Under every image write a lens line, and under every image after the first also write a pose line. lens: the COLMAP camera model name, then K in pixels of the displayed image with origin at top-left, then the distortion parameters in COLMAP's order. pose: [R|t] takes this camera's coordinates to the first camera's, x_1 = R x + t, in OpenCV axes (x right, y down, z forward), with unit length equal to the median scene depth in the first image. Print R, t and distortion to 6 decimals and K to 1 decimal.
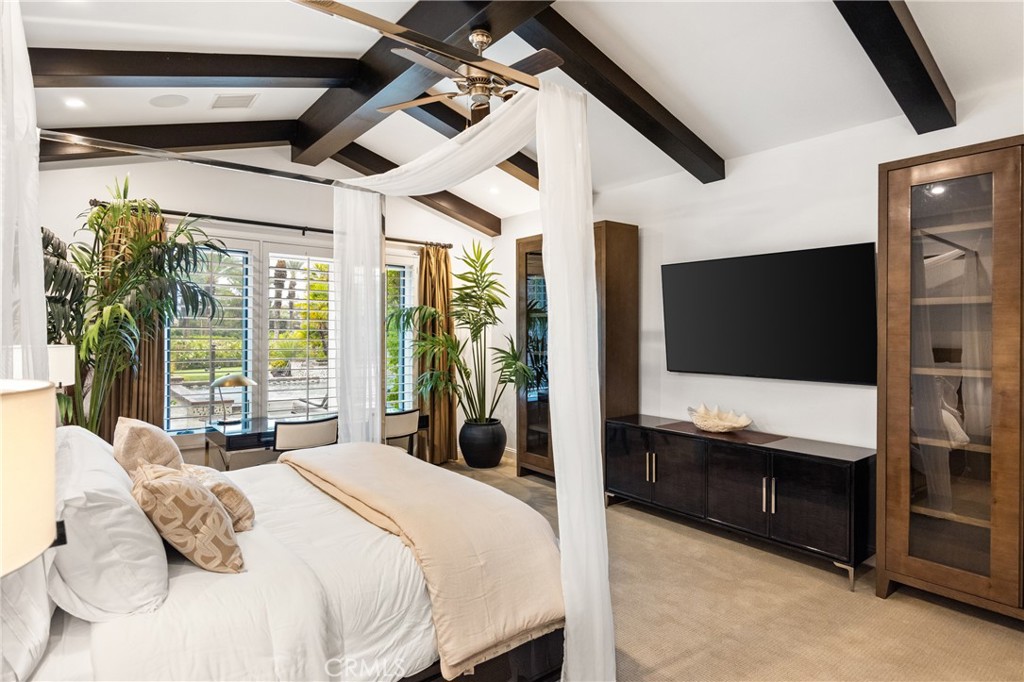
lens RADIAL K [[546.7, 0, 520.0], [0, 546.7, 332.3], [0, 0, 1]] dist [-0.002273, -0.000286]
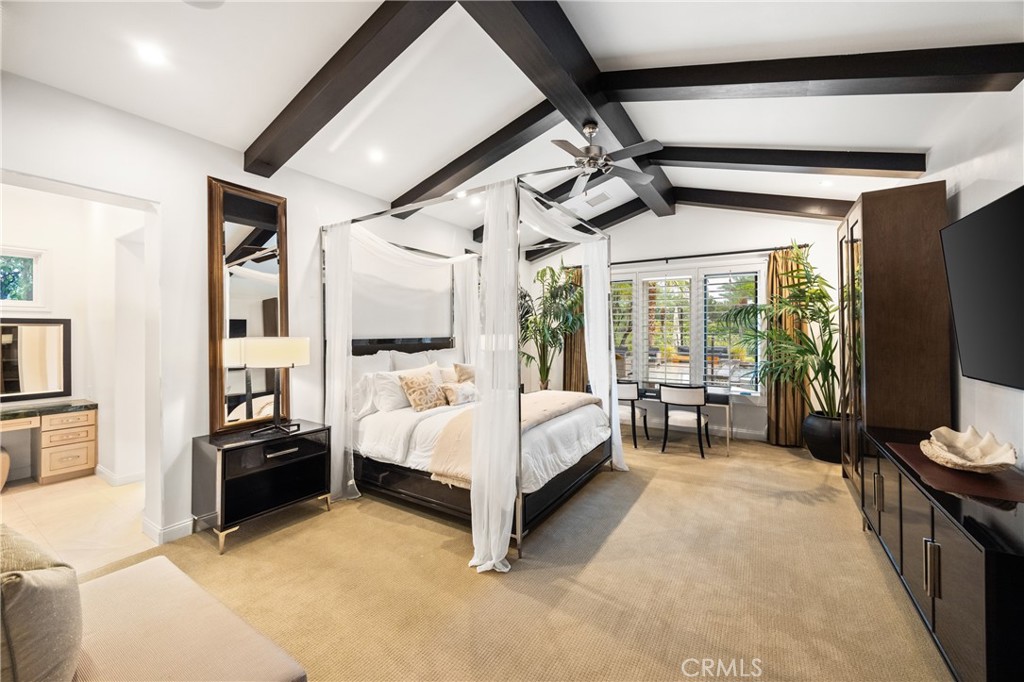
lens RADIAL K [[399.8, 0, 519.7], [0, 399.8, 335.8], [0, 0, 1]] dist [-0.000116, -0.000500]
pose [[0.335042, 0.008359, -0.942166, 0.493240], [0.008956, 0.999887, 0.012056, 0.004022], [0.942161, -0.012478, 0.334929, 0.248904]]
